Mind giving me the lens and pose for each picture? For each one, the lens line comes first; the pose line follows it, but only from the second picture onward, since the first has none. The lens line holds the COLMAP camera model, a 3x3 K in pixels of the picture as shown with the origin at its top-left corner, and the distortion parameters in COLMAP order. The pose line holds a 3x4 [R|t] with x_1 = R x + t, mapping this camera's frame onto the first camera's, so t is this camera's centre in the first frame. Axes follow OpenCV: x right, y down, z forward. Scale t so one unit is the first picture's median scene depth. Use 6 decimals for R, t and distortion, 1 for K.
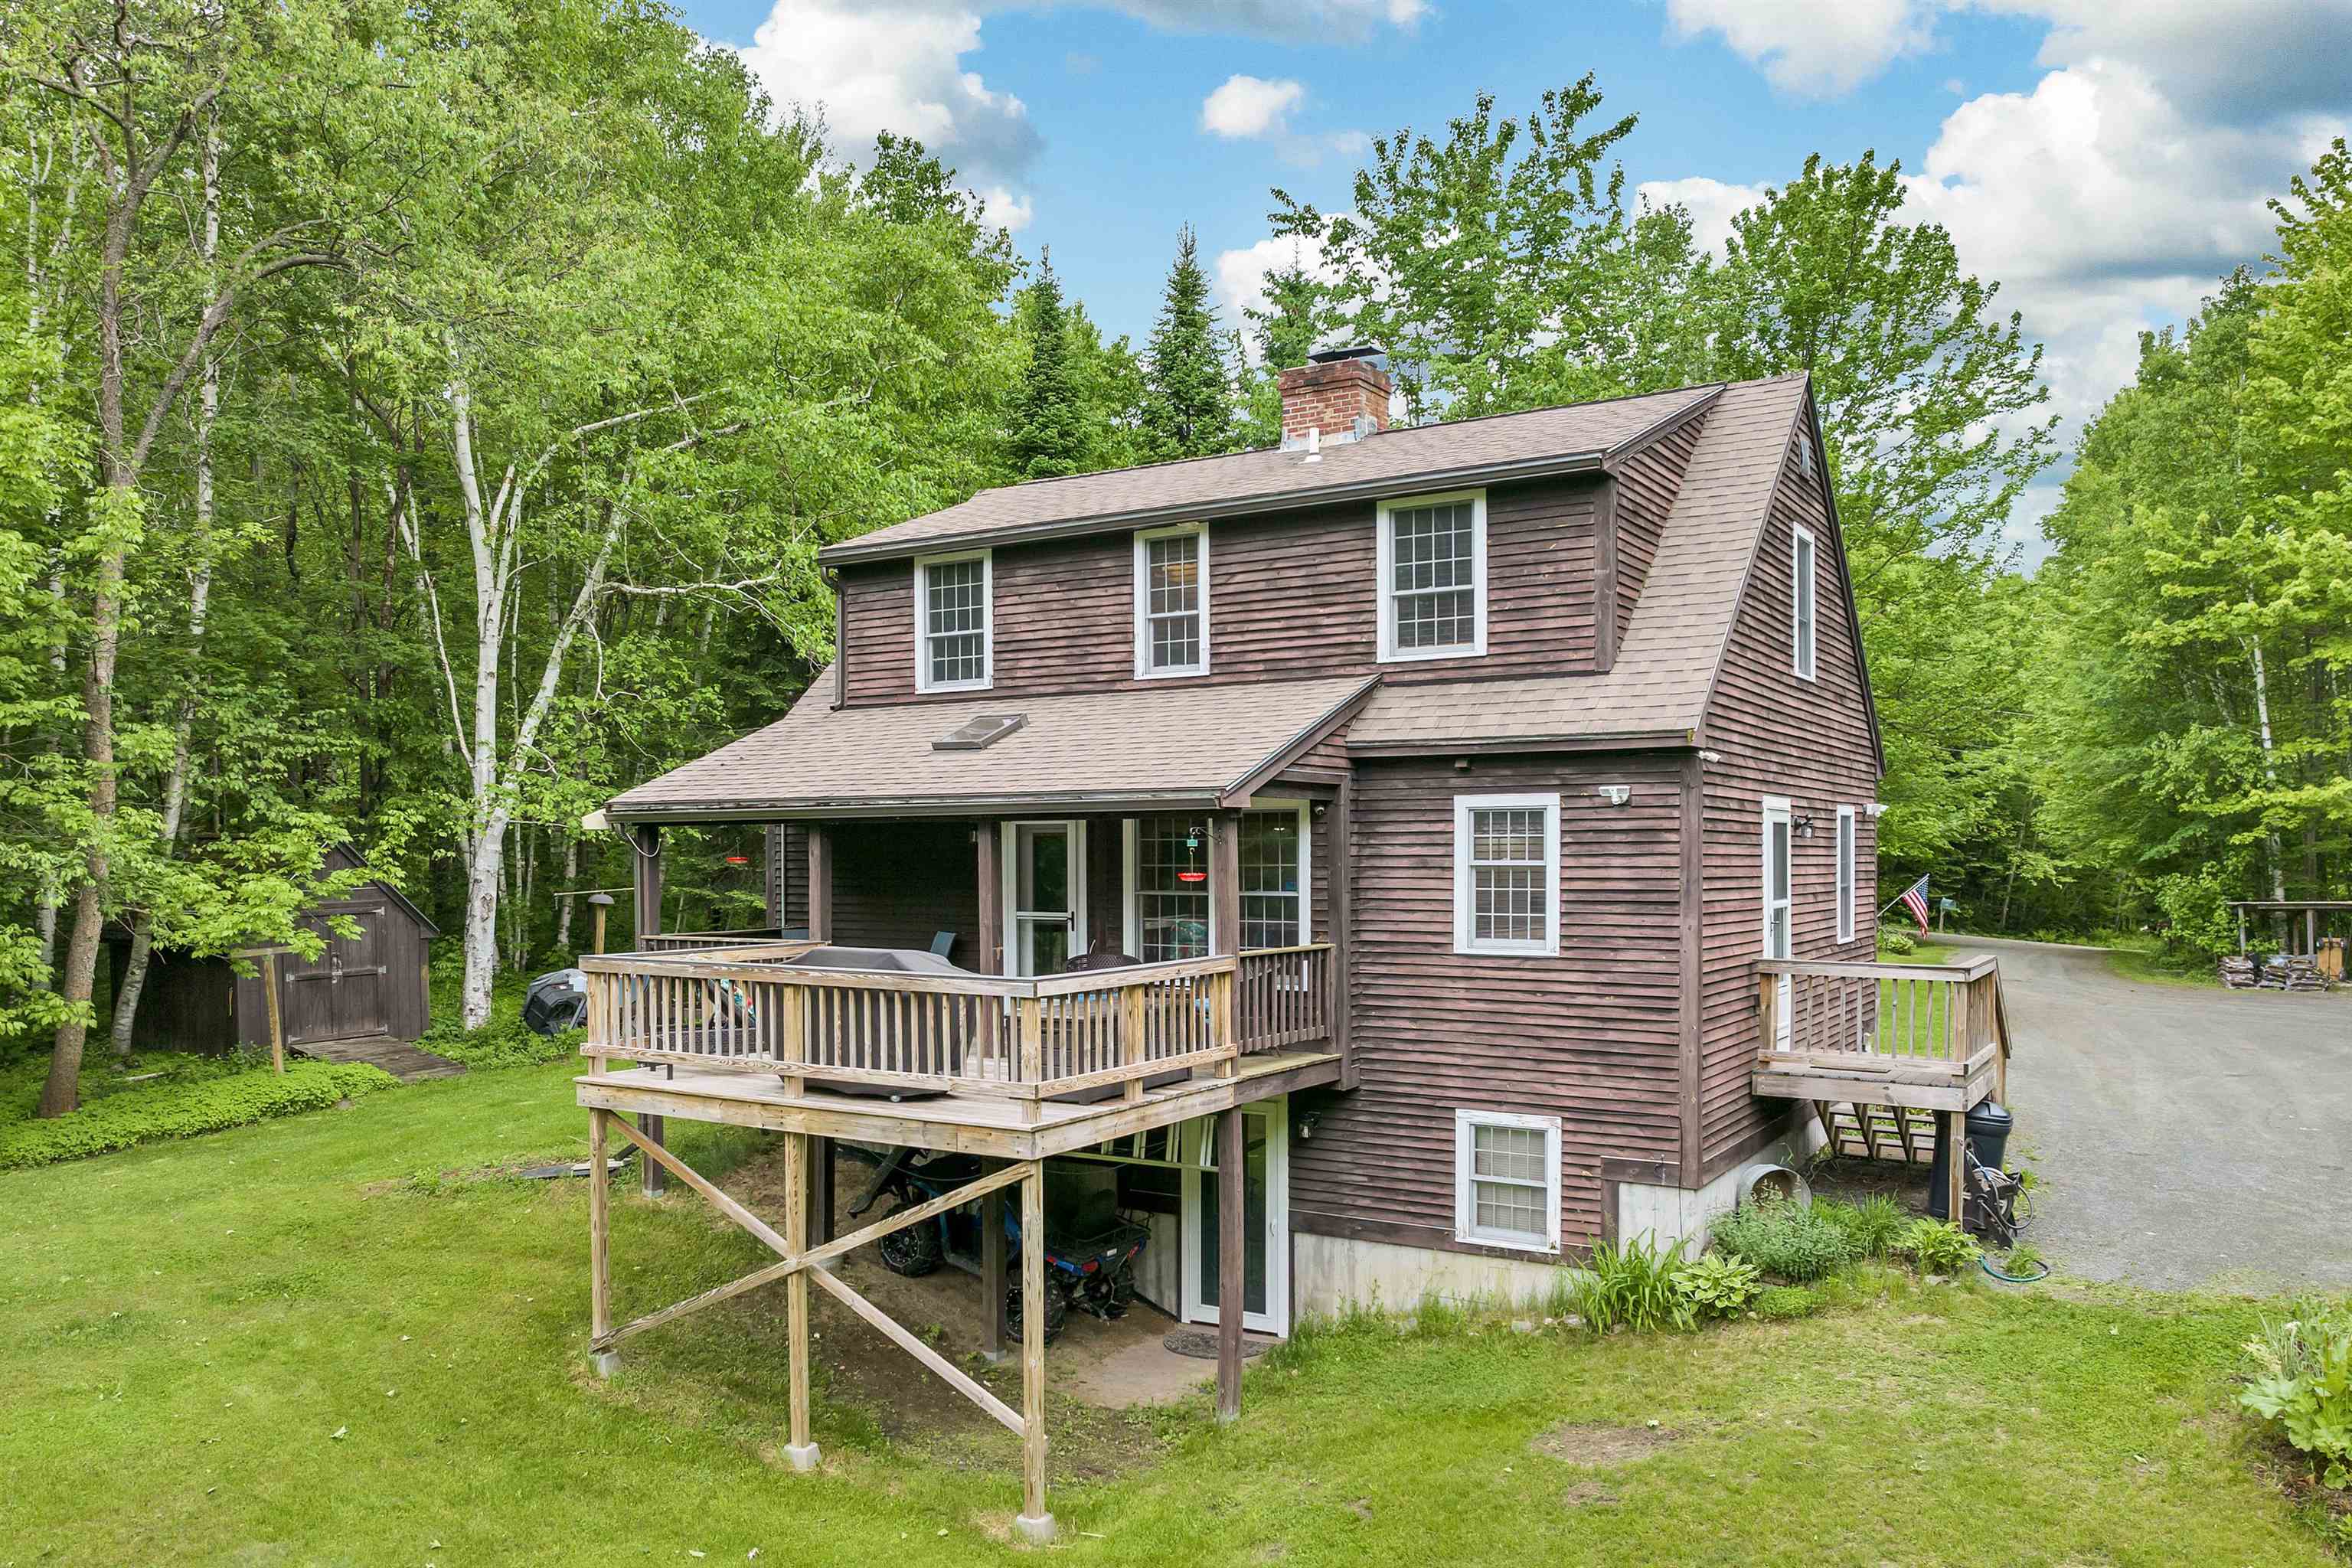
lens RADIAL K [[1708.3, 0, 1179.0], [0, 1708.3, 843.5], [0, 0, 1]] dist [-0.050794, 0.080430]
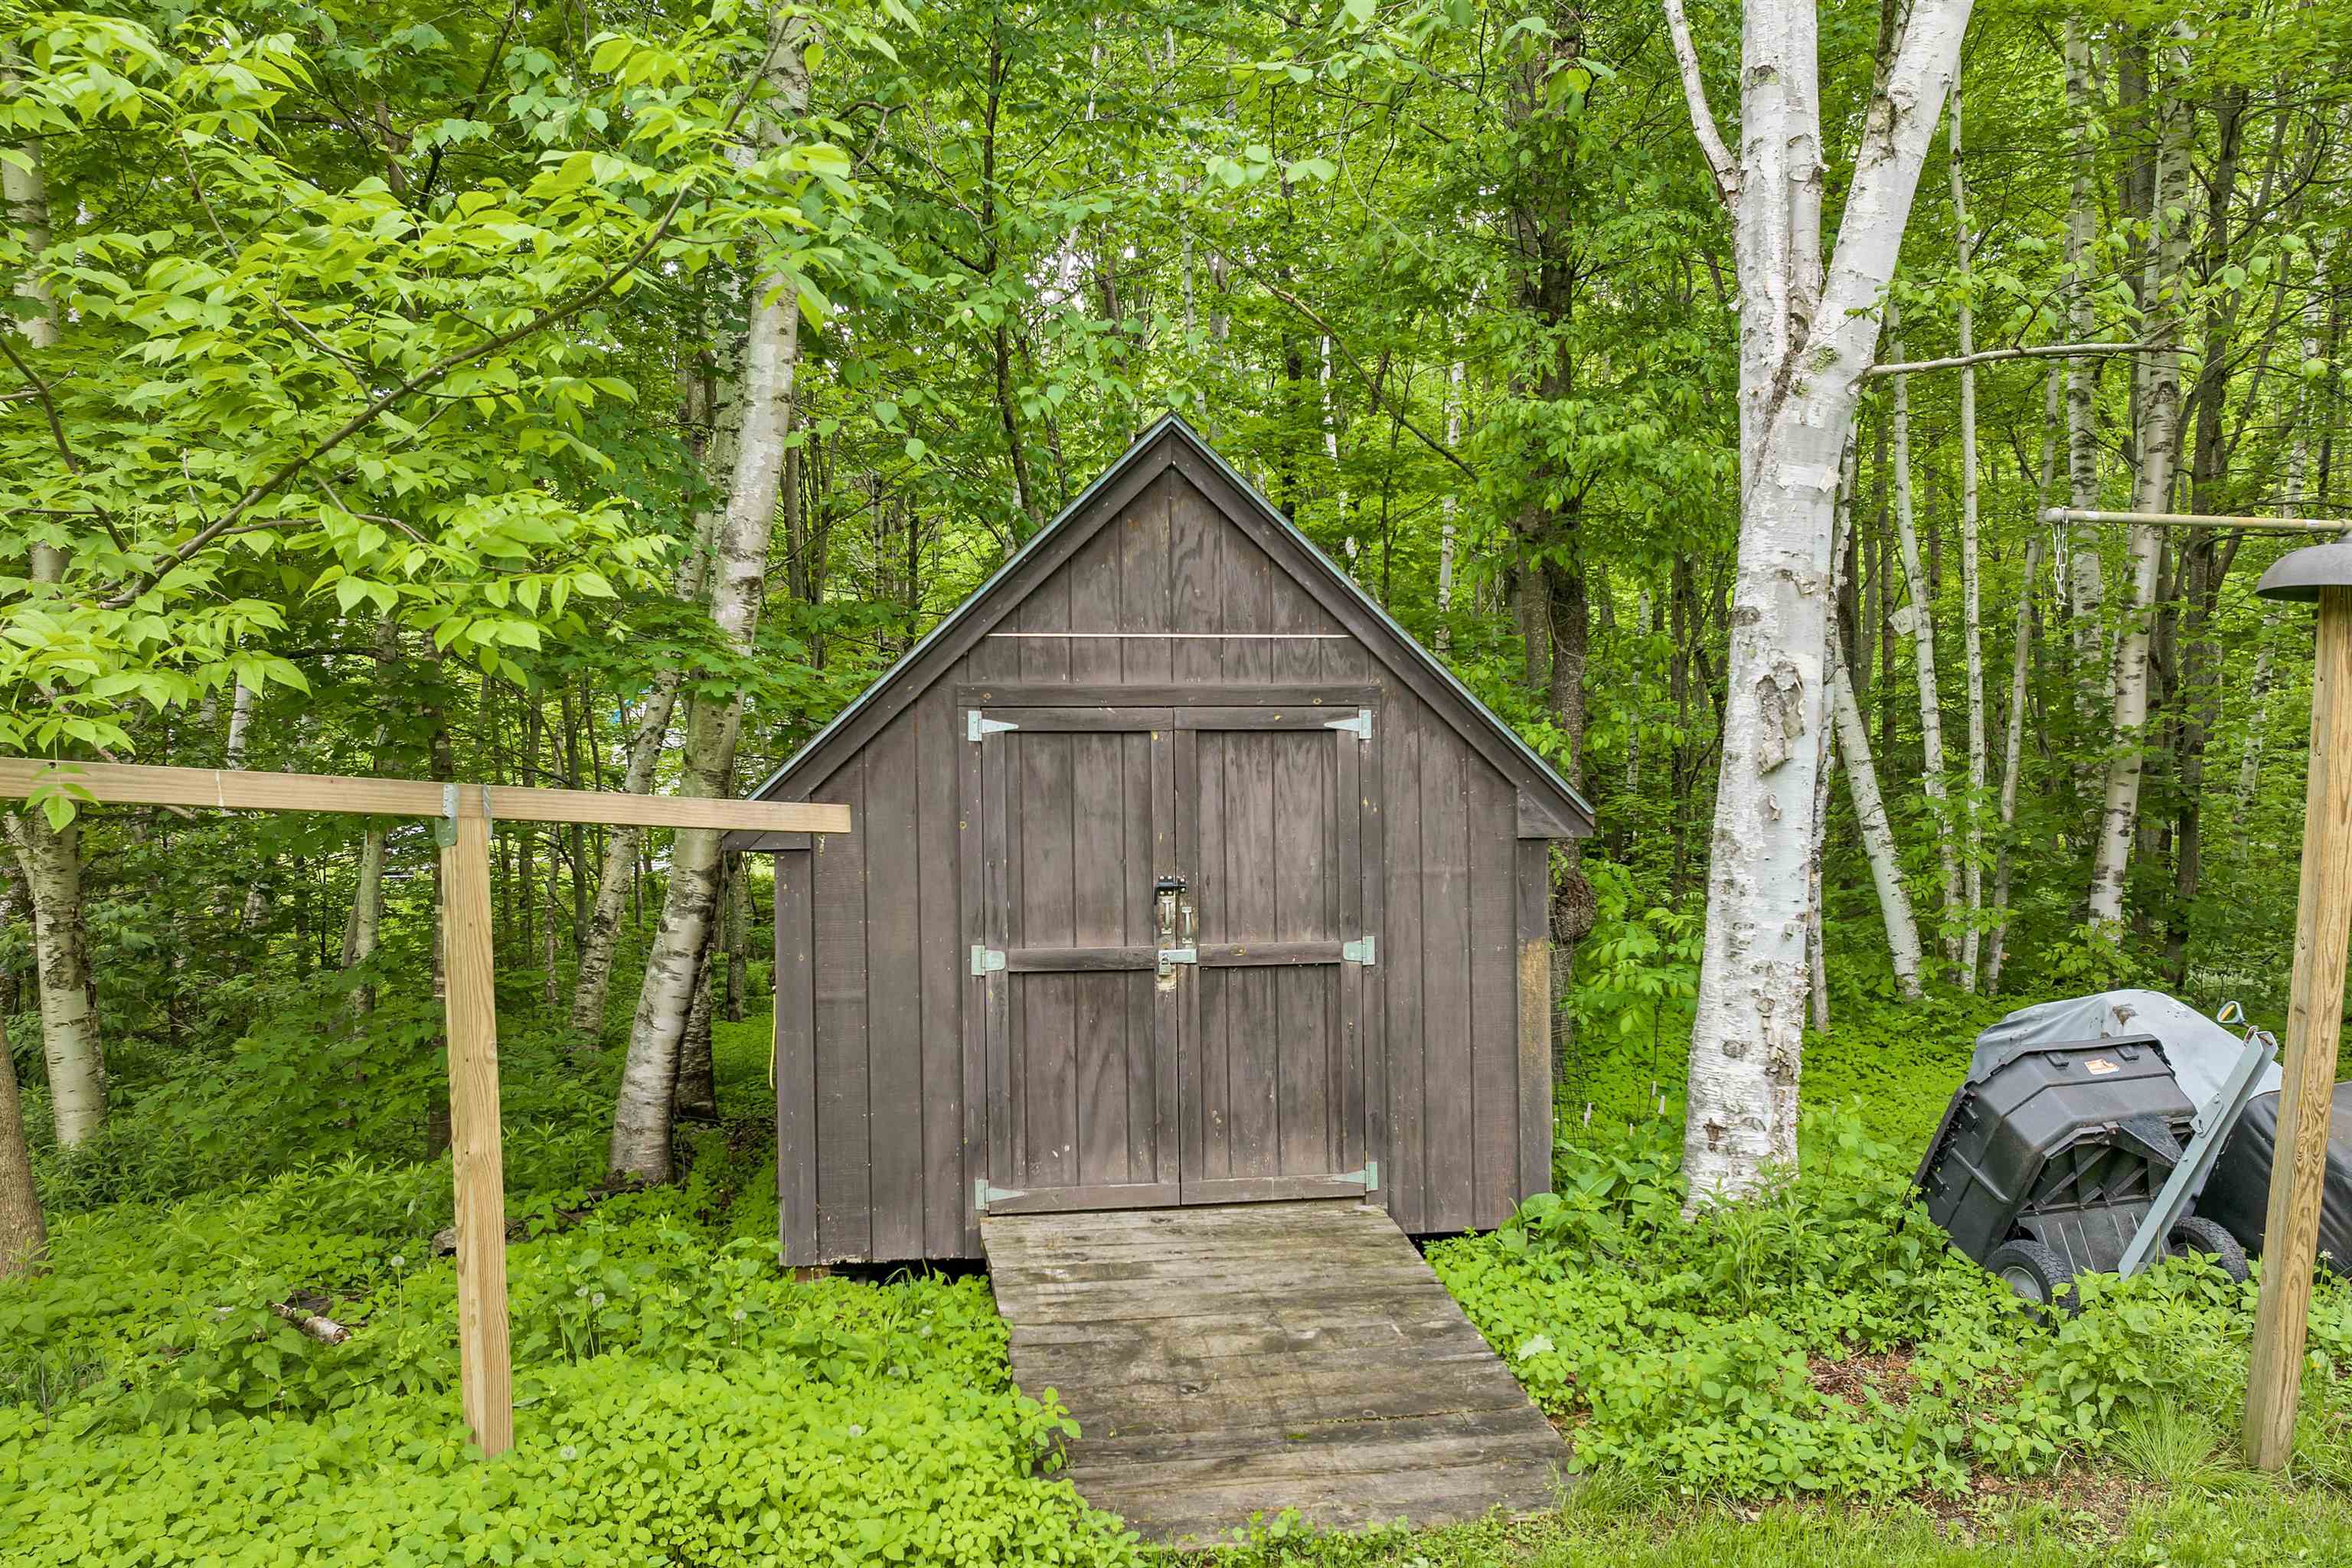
lens RADIAL K [[1708.3, 0, 1179.0], [0, 1708.3, 843.5], [0, 0, 1]] dist [-0.050794, 0.080430]
pose [[0.658948, -0.010527, -0.752115, -0.275479], [0.000108, 0.999903, -0.013901, 0.058384], [0.752188, 0.009079, 0.658886, 0.764069]]
